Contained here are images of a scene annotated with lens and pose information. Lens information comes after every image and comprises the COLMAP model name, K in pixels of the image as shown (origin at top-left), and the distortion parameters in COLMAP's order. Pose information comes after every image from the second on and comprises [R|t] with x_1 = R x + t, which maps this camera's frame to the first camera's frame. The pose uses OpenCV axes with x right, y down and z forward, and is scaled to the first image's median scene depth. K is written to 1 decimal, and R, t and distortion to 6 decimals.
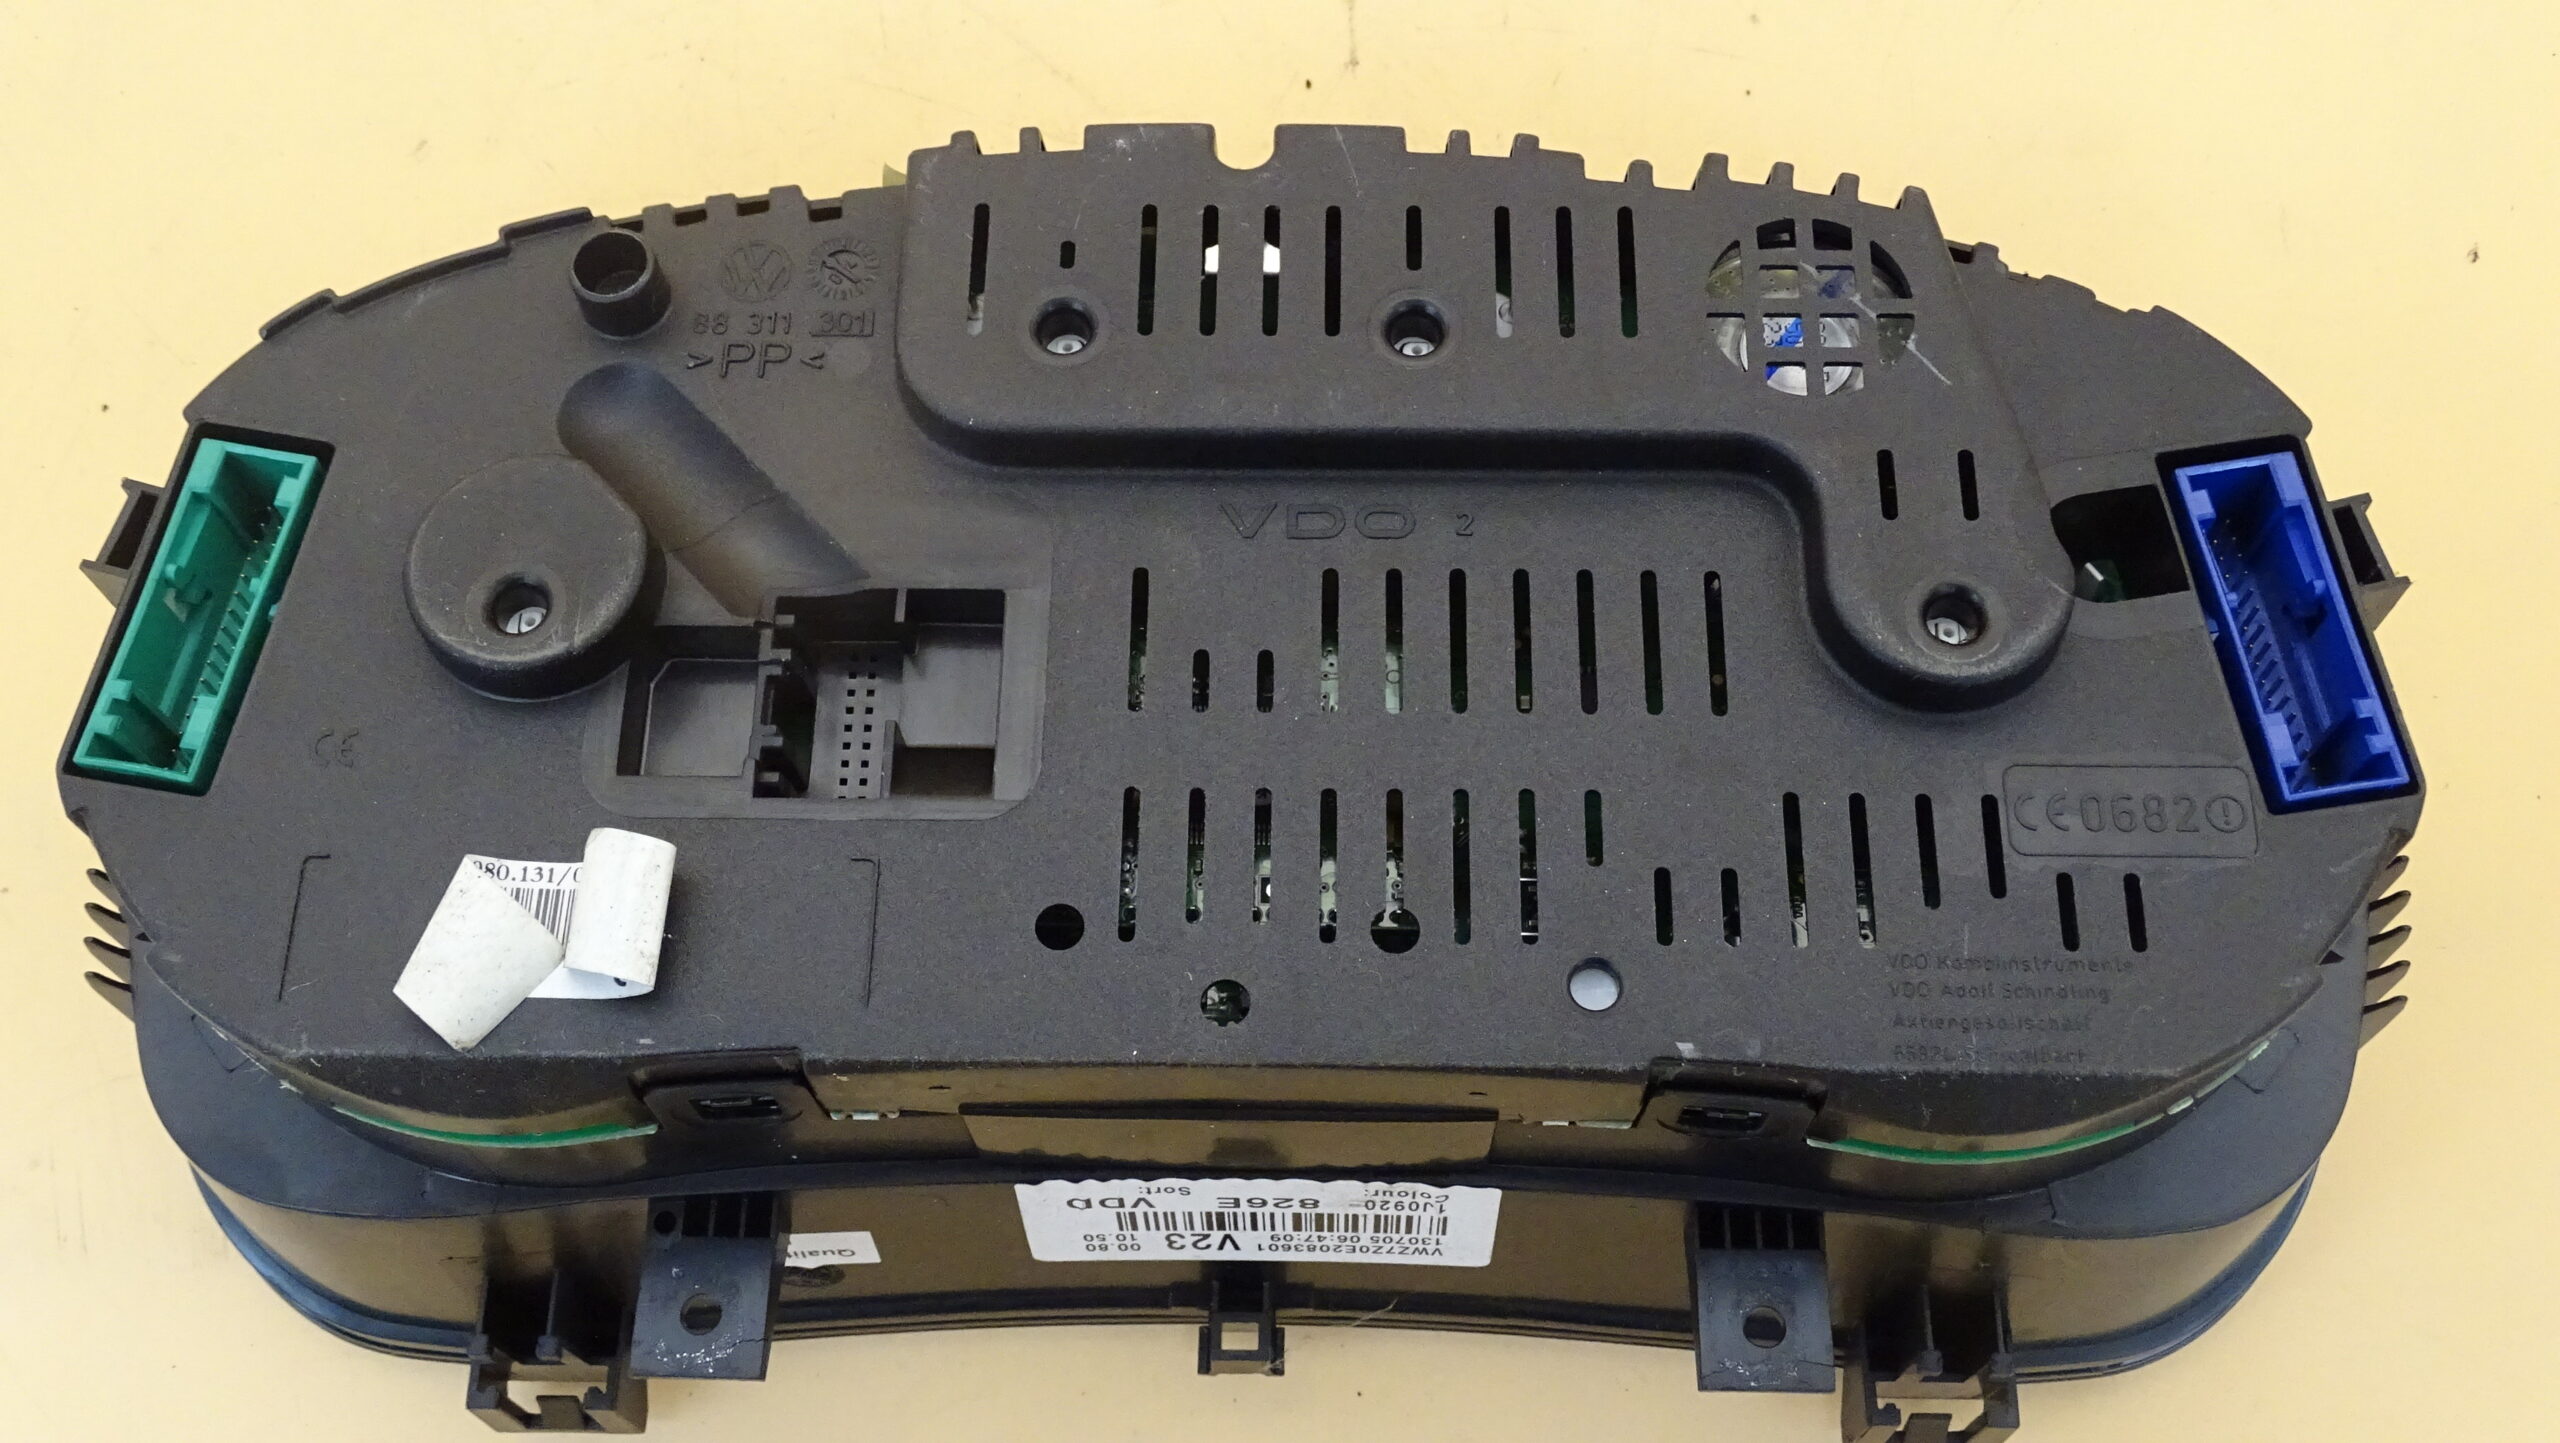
lens RADIAL K [[2552.1, 0, 1280.0], [0, 2552.1, 721.5], [0, 0, 1]] dist [-0.009031, -0.008378]
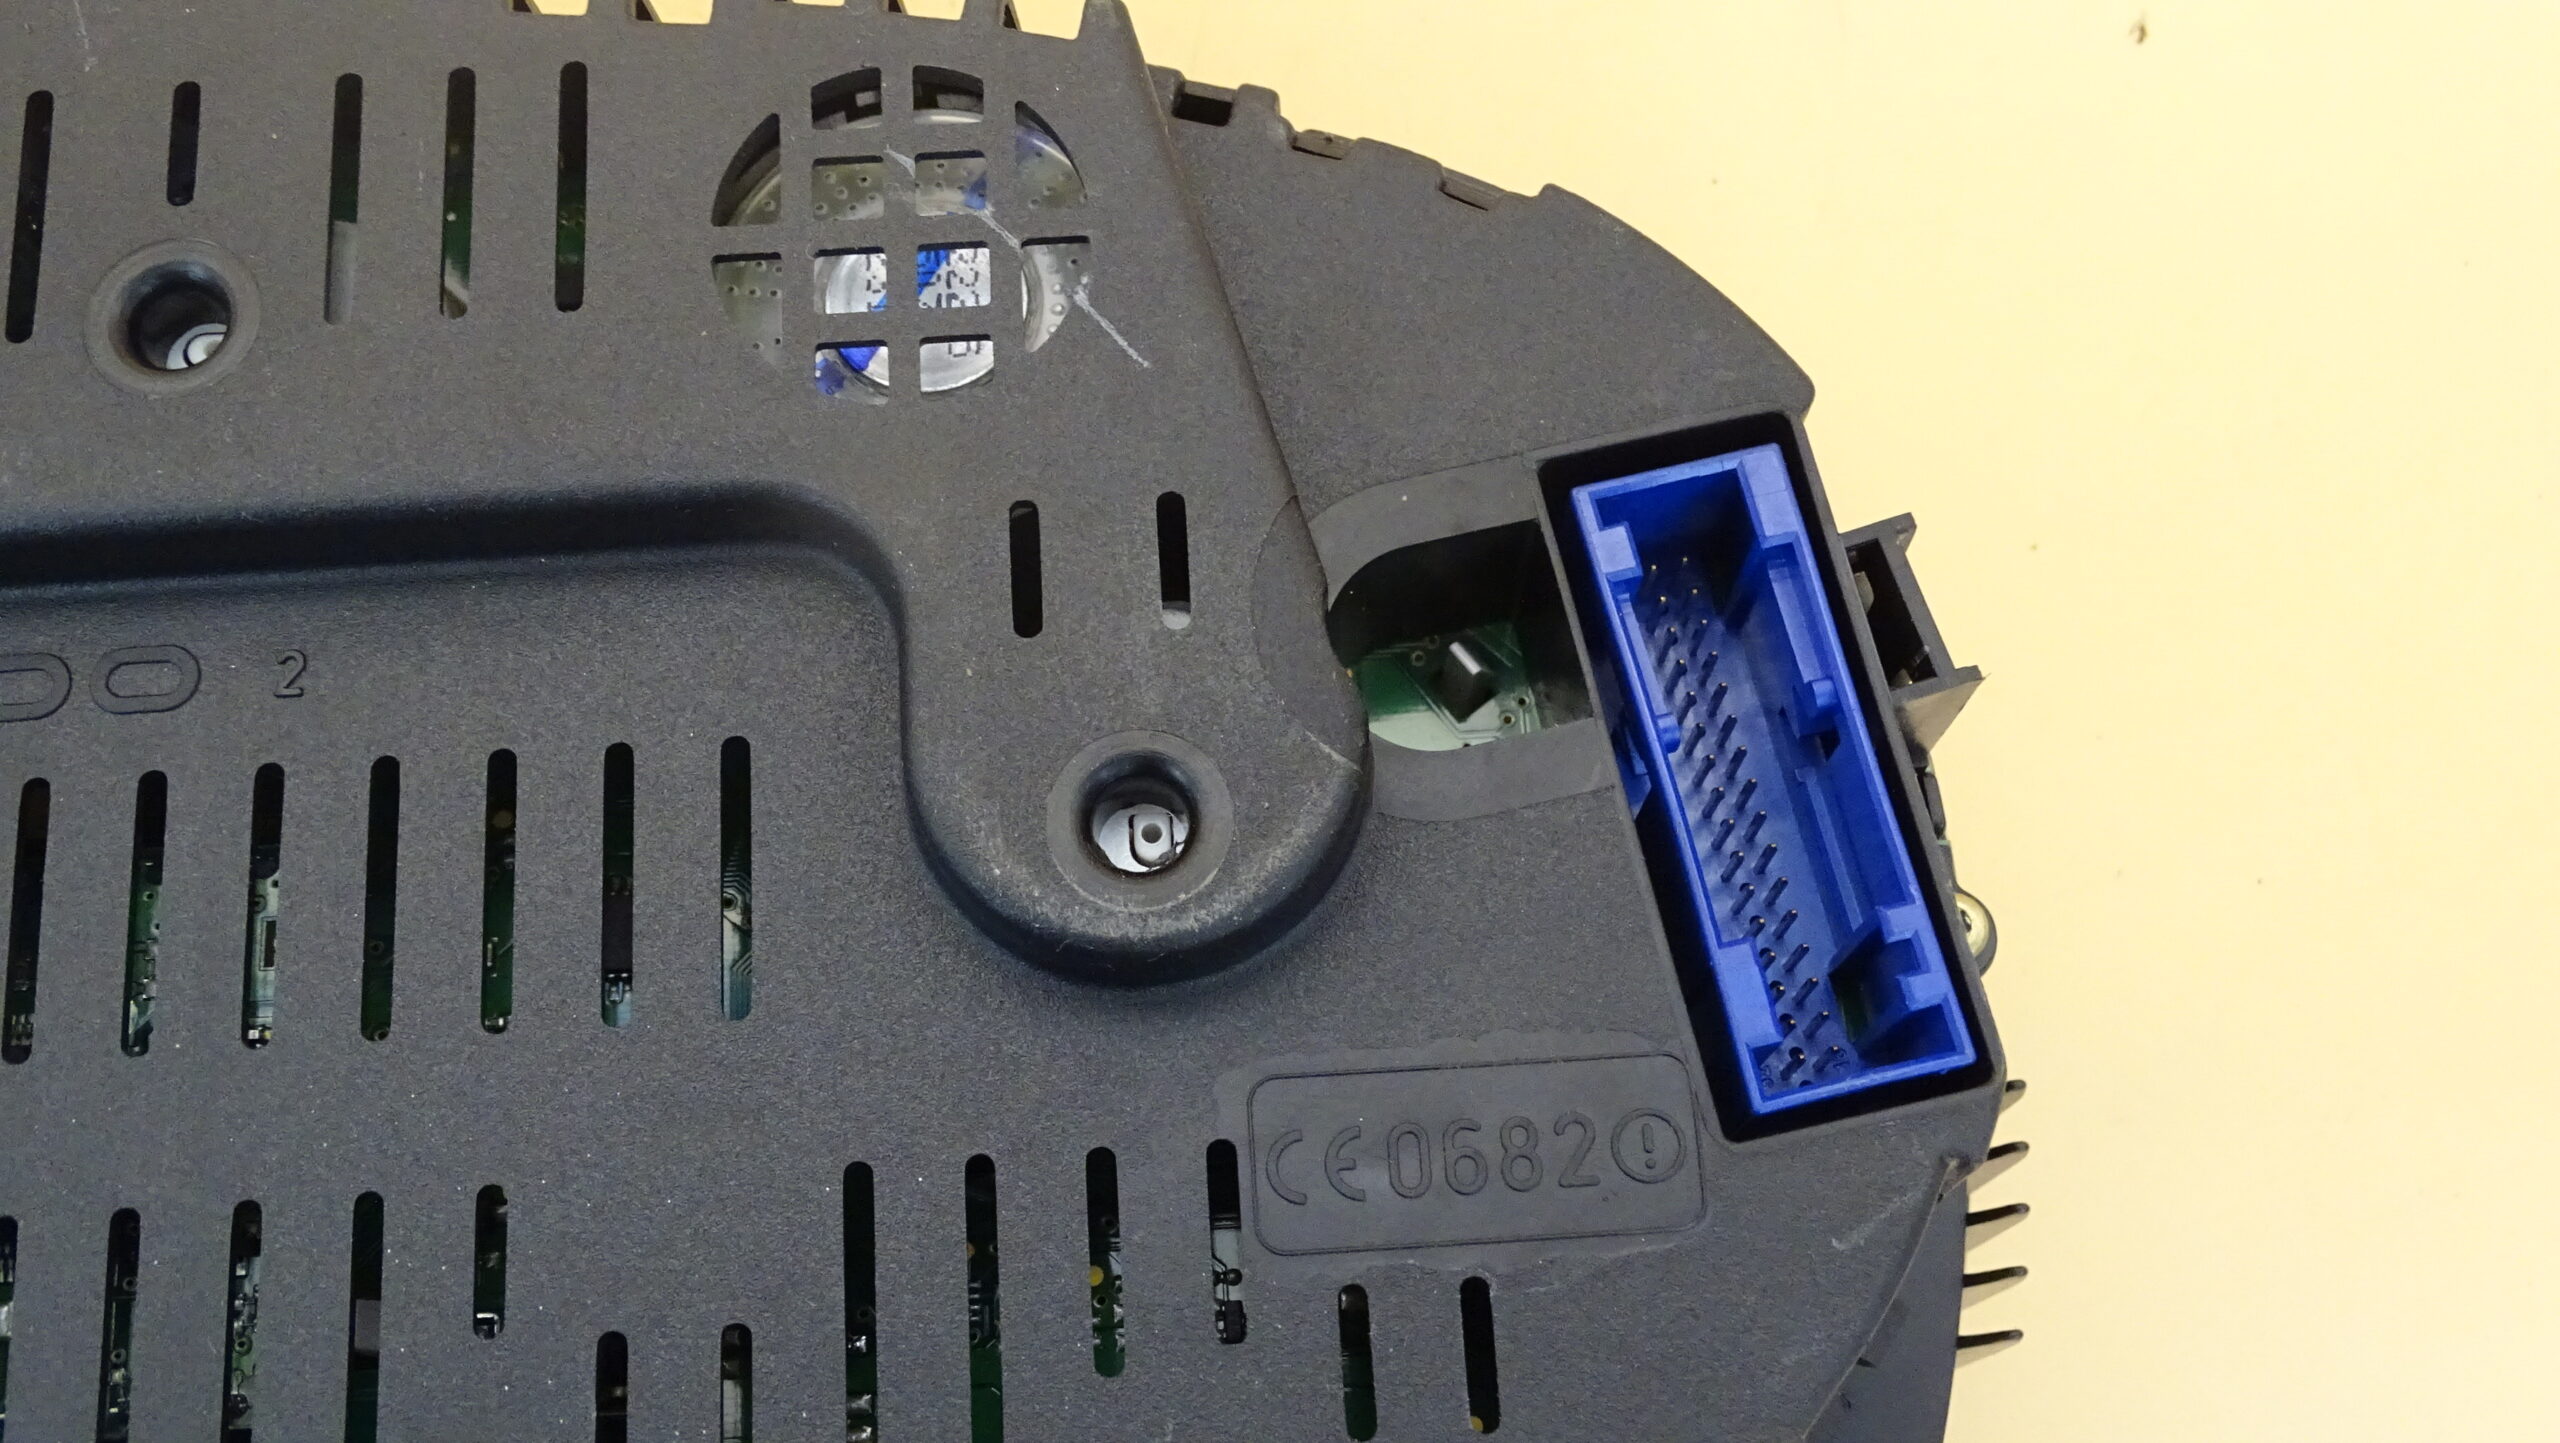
lens RADIAL K [[2552.1, 0, 1280.0], [0, 2552.1, 721.5], [0, 0, 1]] dist [-0.009031, -0.008378]
pose [[0.996251, -0.068169, 0.053264, 0.257172], [0.062502, 0.992856, 0.101637, -0.110784], [-0.059812, -0.097927, 0.993395, 0.446203]]
